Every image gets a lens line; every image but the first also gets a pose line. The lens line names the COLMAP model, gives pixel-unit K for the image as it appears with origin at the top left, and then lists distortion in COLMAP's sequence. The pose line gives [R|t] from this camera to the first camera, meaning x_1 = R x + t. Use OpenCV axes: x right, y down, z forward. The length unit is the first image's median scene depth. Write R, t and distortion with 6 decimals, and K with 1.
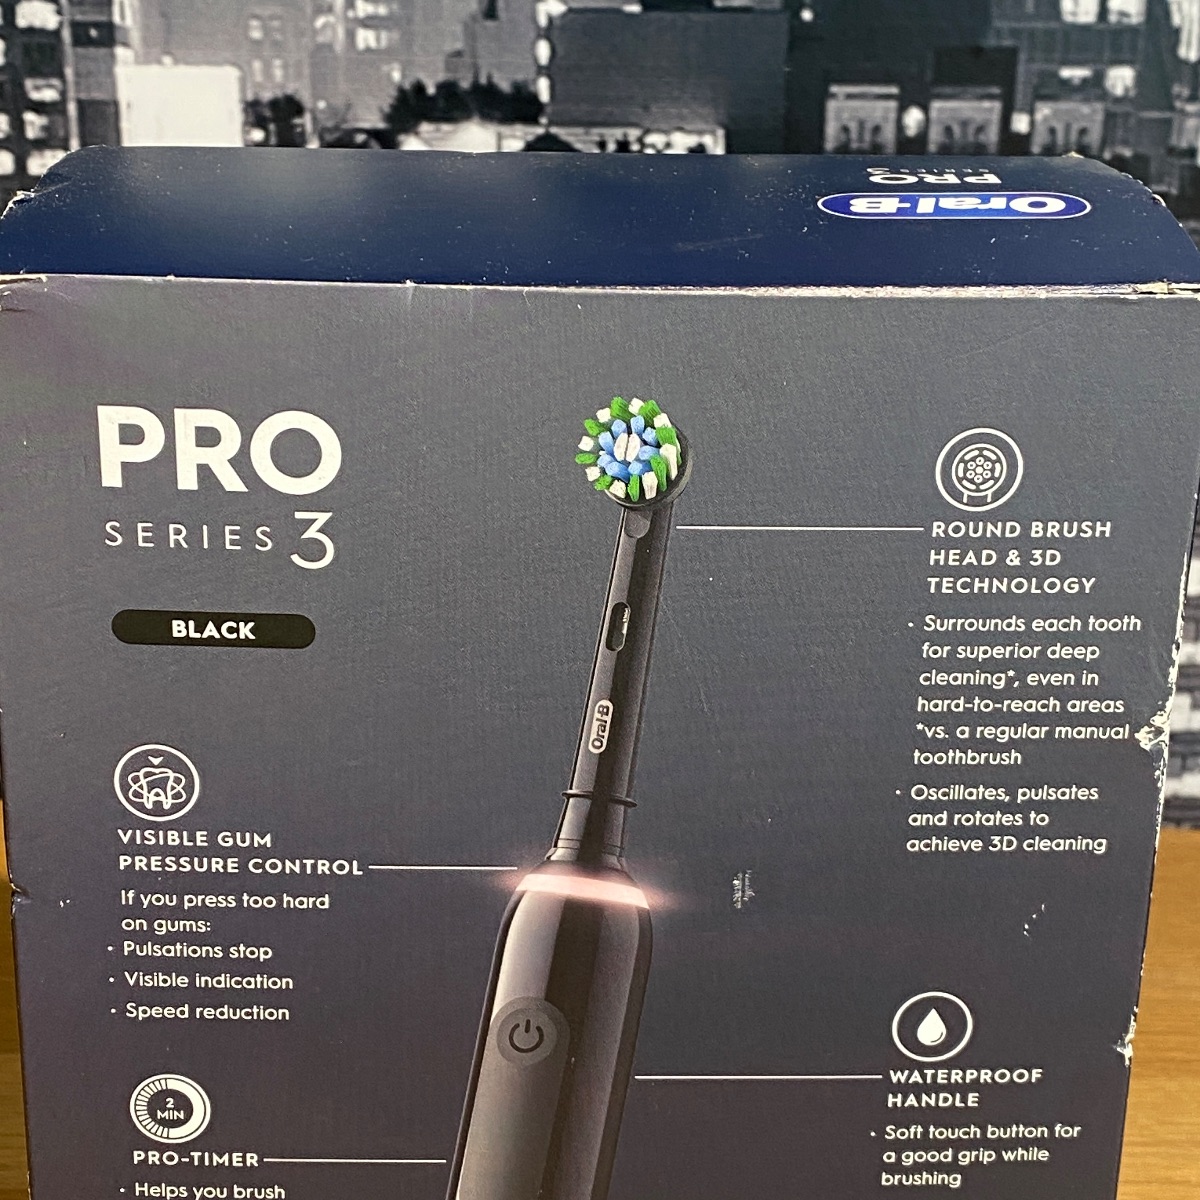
lens RADIAL K [[2454.6, 0, 640.1], [0, 2454.6, 638.6], [0, 0, 1]] dist [0.124211, 0.000000]
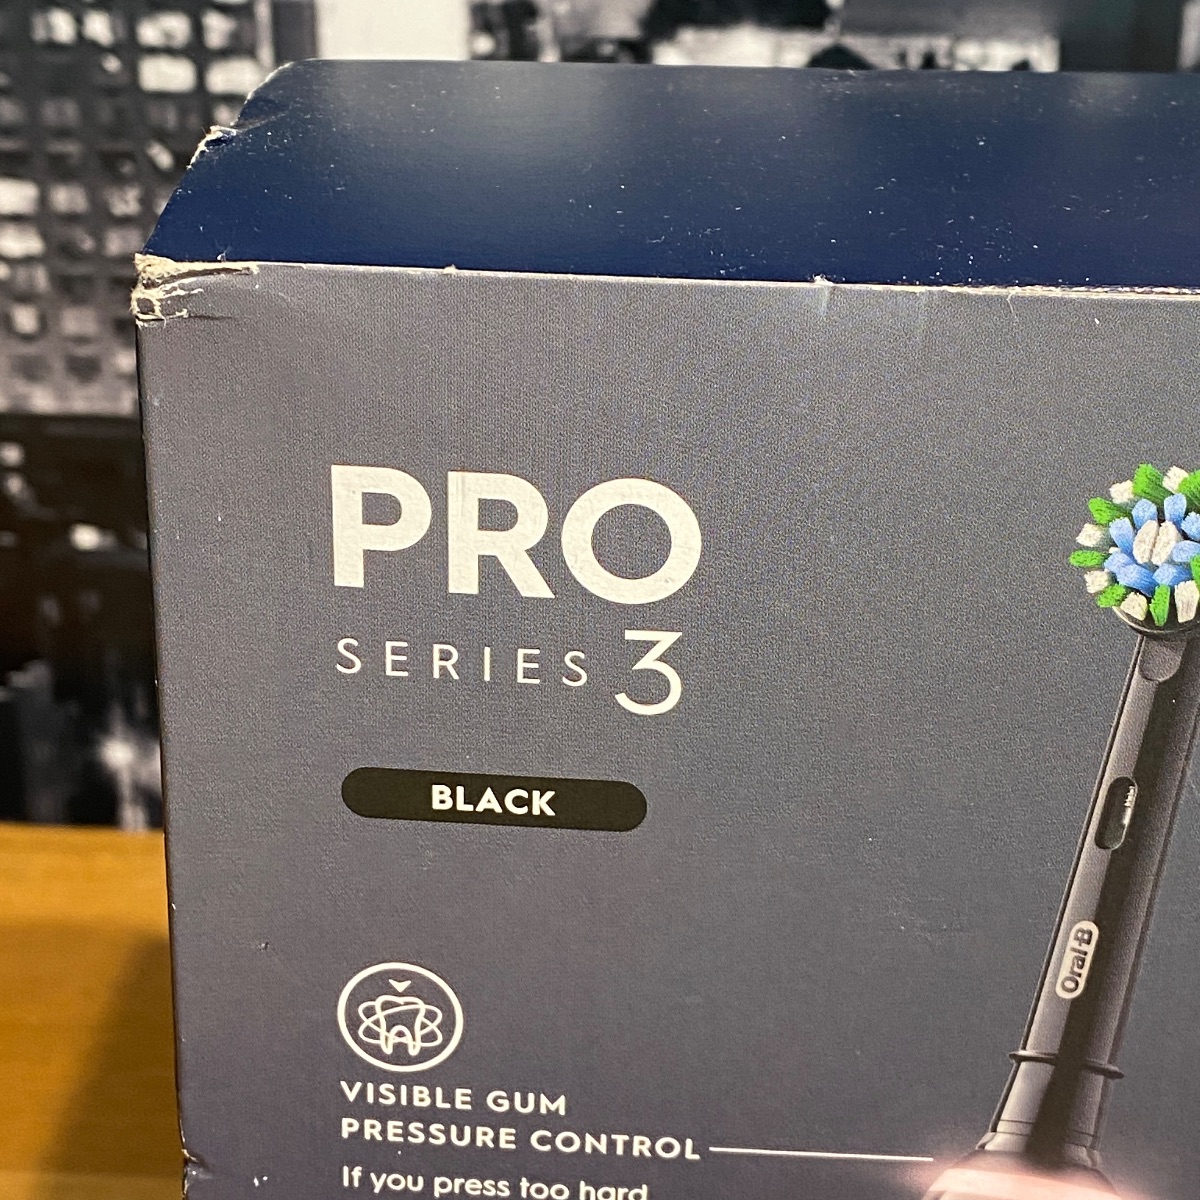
lens RADIAL K [[2467.0, 0, 633.2], [0, 2467.0, 628.4], [0, 0, 1]] dist [0.135771, 0.000000]
pose [[0.997679, 0.023428, -0.063935, -0.091495], [-0.021598, 0.999341, 0.029172, -0.067151], [0.064576, -0.027723, 0.997528, 0.333841]]
